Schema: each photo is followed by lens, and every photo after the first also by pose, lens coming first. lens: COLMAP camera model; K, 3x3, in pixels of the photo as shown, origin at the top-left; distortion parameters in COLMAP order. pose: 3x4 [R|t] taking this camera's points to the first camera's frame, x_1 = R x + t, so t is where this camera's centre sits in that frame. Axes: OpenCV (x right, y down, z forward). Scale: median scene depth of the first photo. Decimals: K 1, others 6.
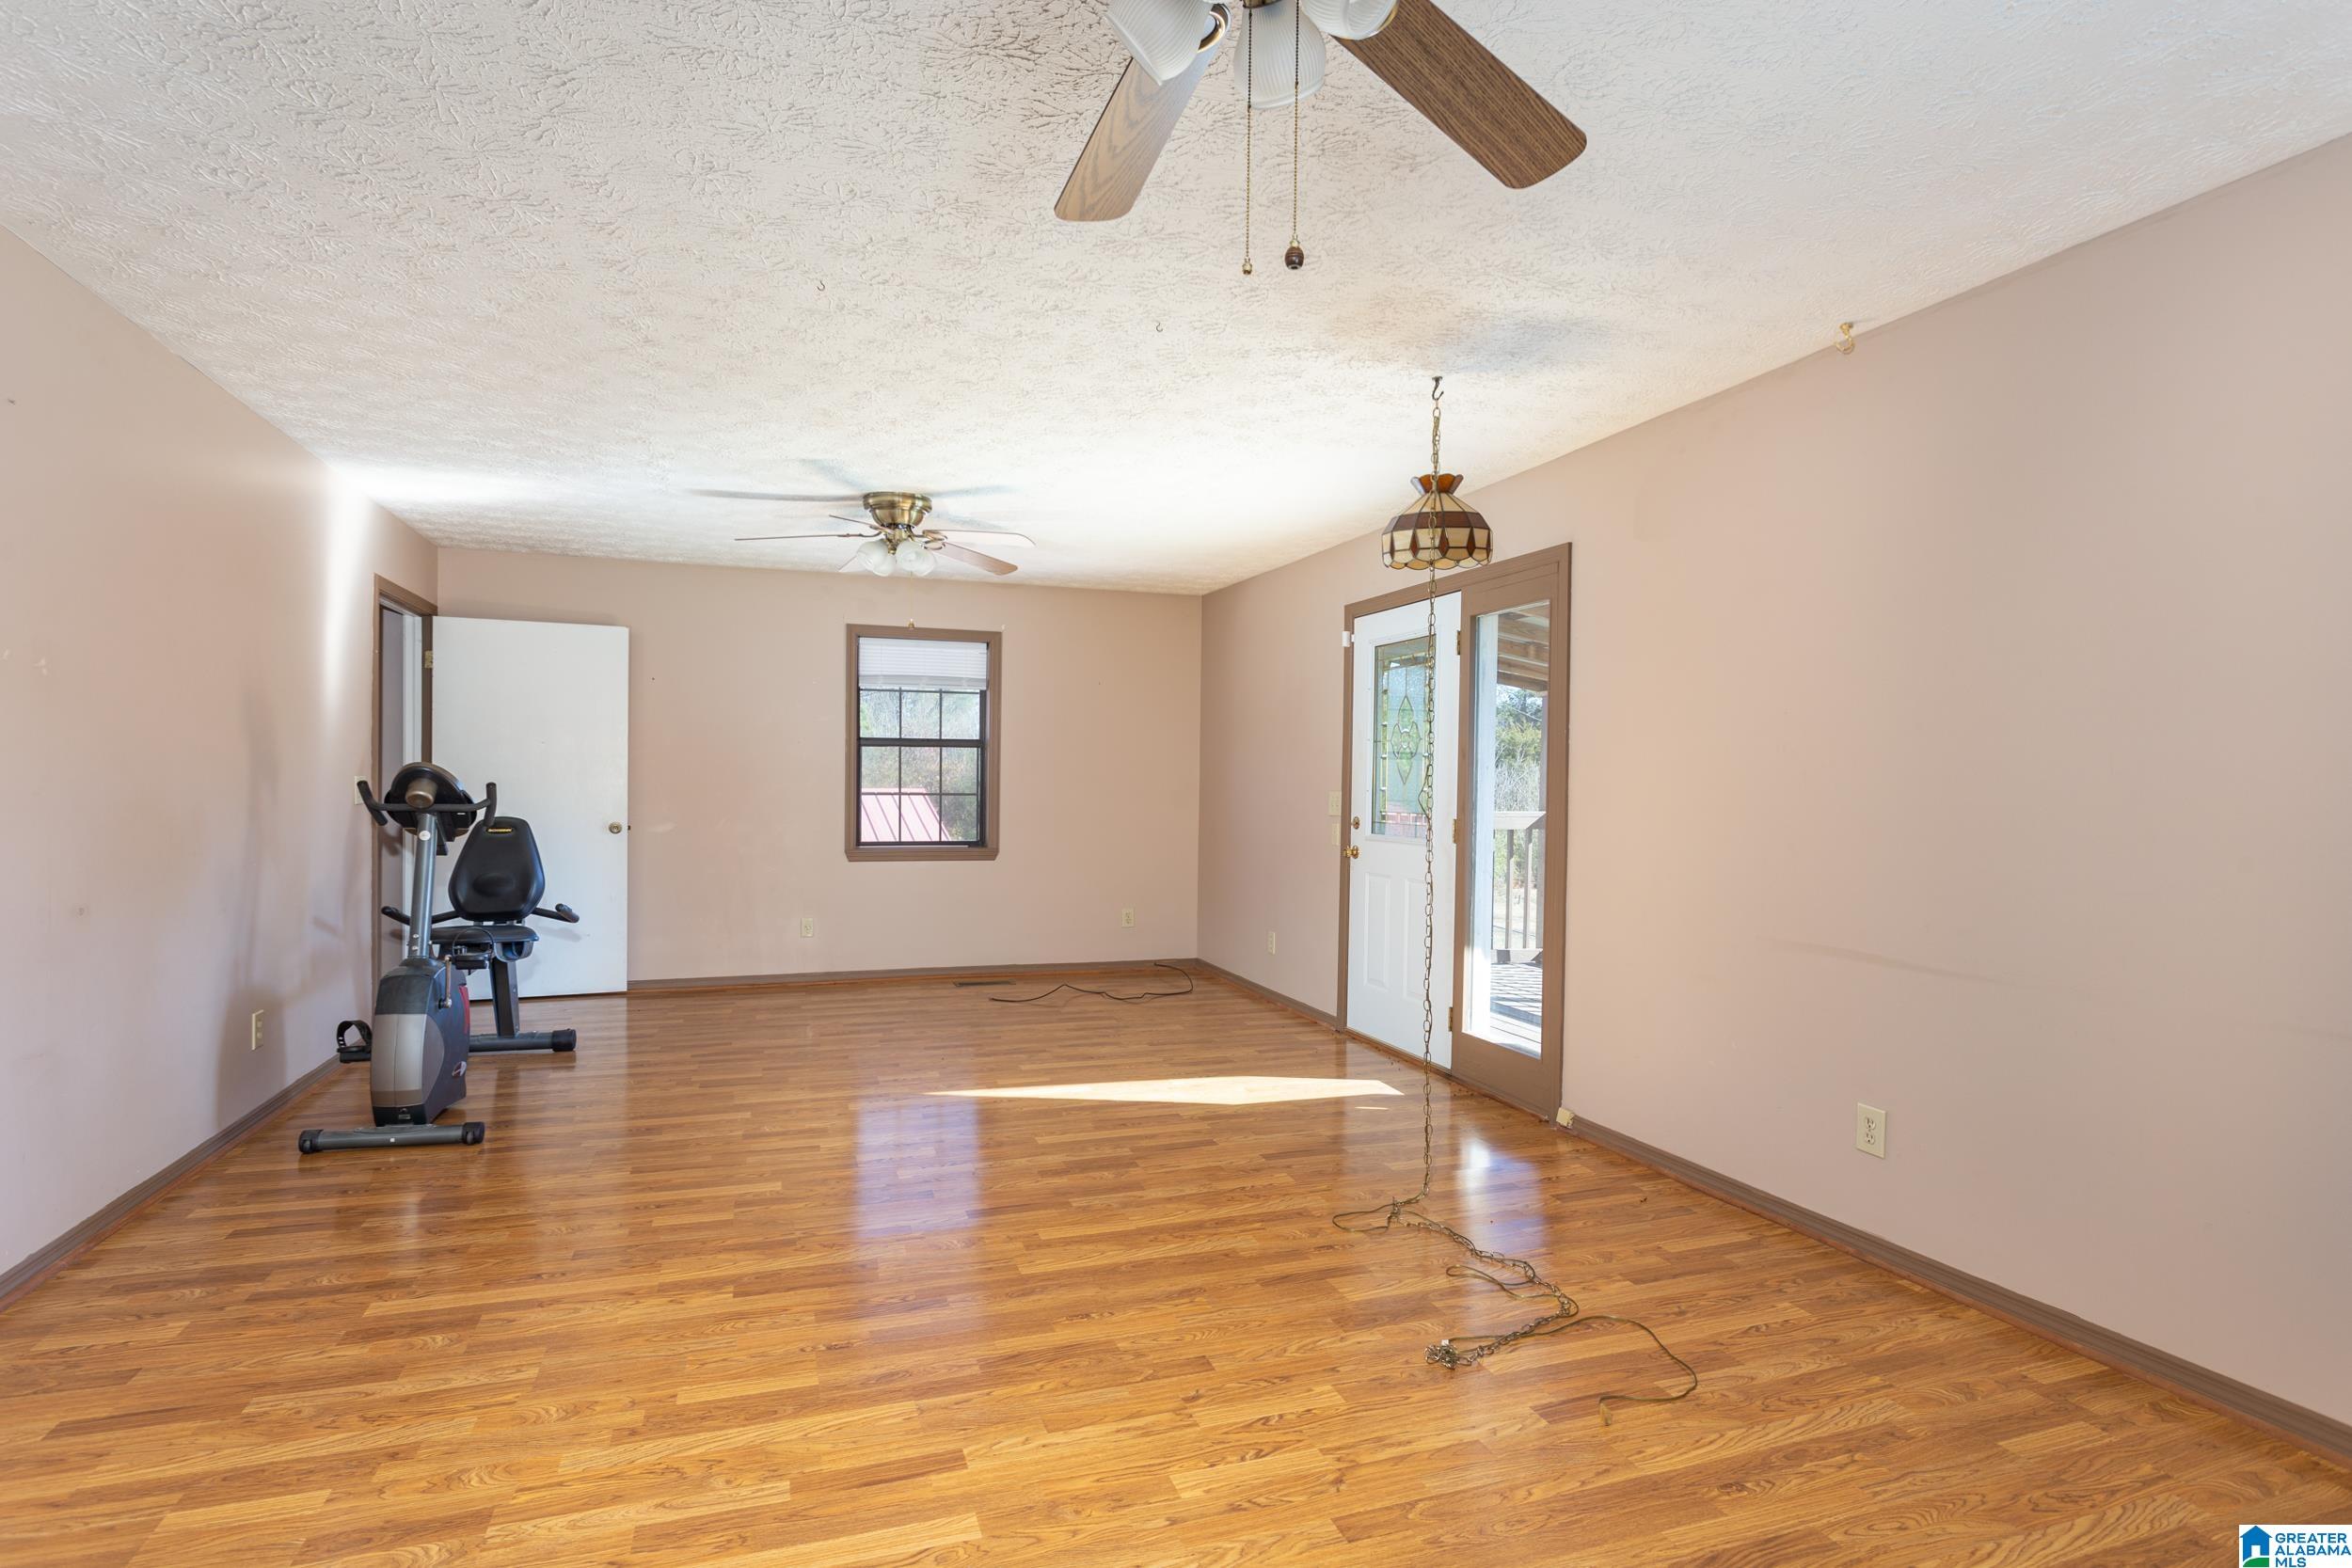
lens RADIAL K [[1186.9, 0, 1172.9], [0, 1186.9, 785.7], [0, 0, 1]] dist [-0.002898, -0.000230]
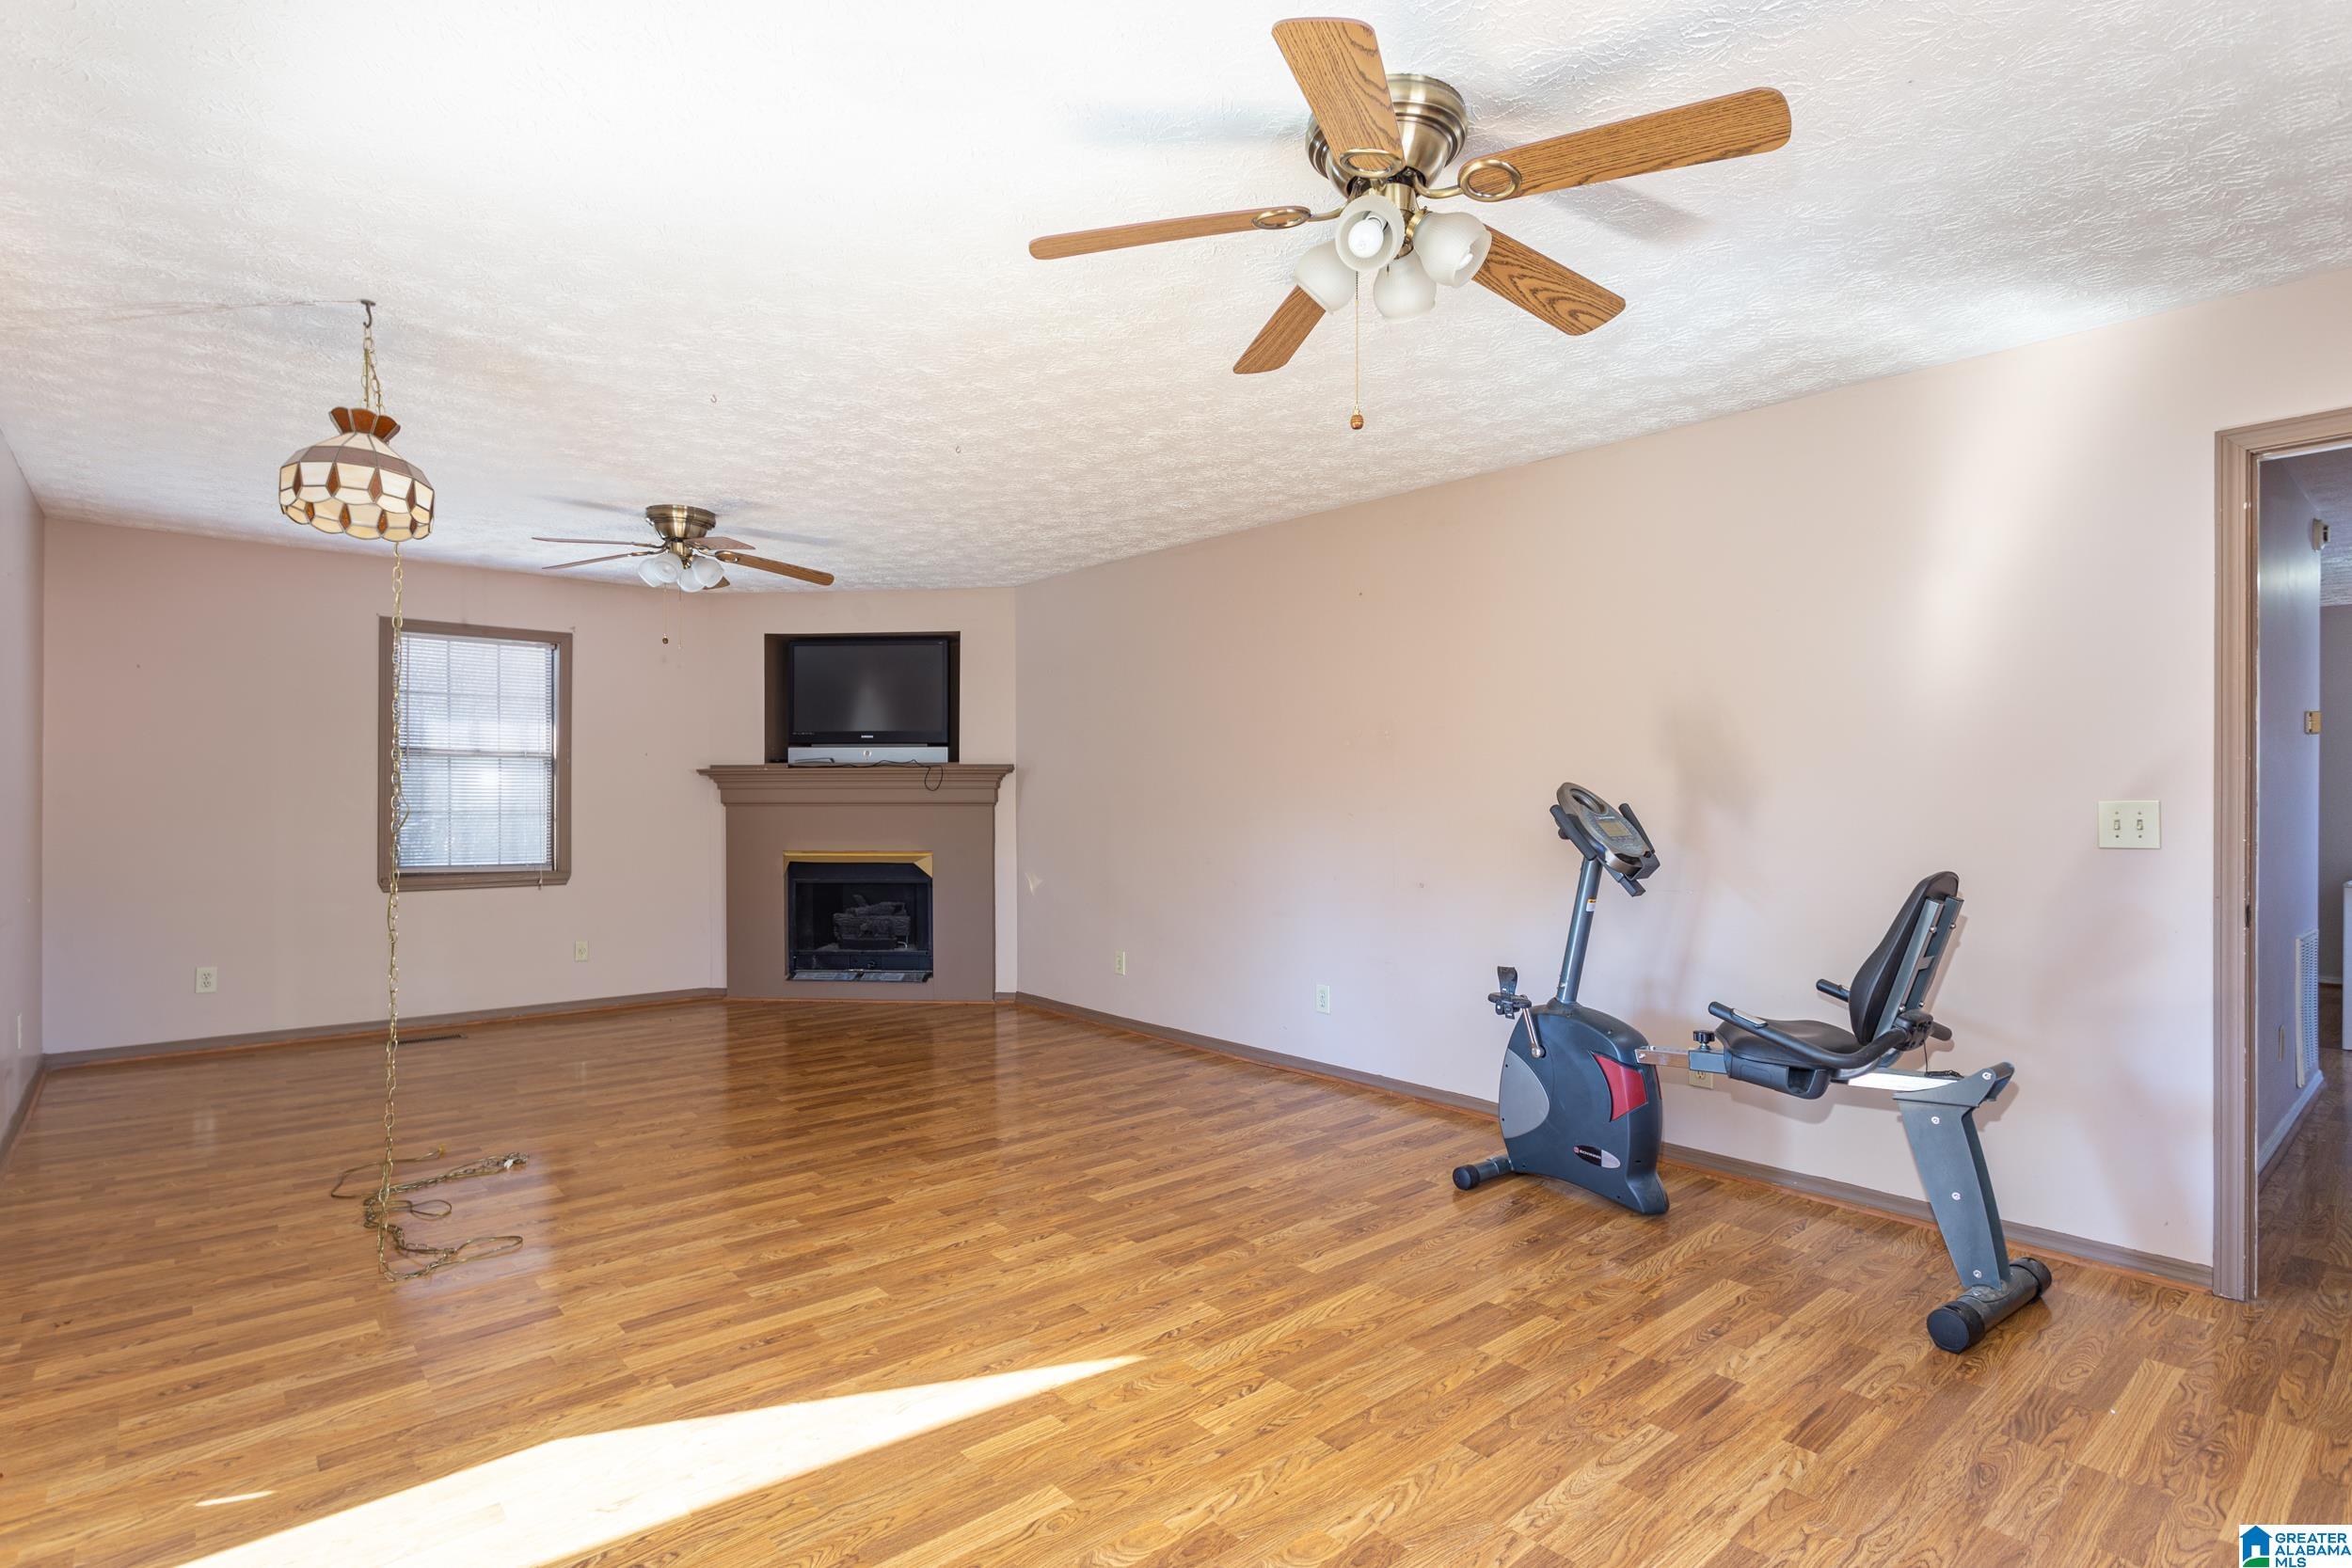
lens RADIAL K [[1186.9, 0, 1181.0], [0, 1186.9, 791.2], [0, 0, 1]] dist [-0.002898, -0.000230]
pose [[-0.929145, -0.013498, -0.369470, -0.008667], [-0.012253, 0.999909, -0.005718, -0.017173], [0.369513, -0.000786, -0.929225, 1.925733]]
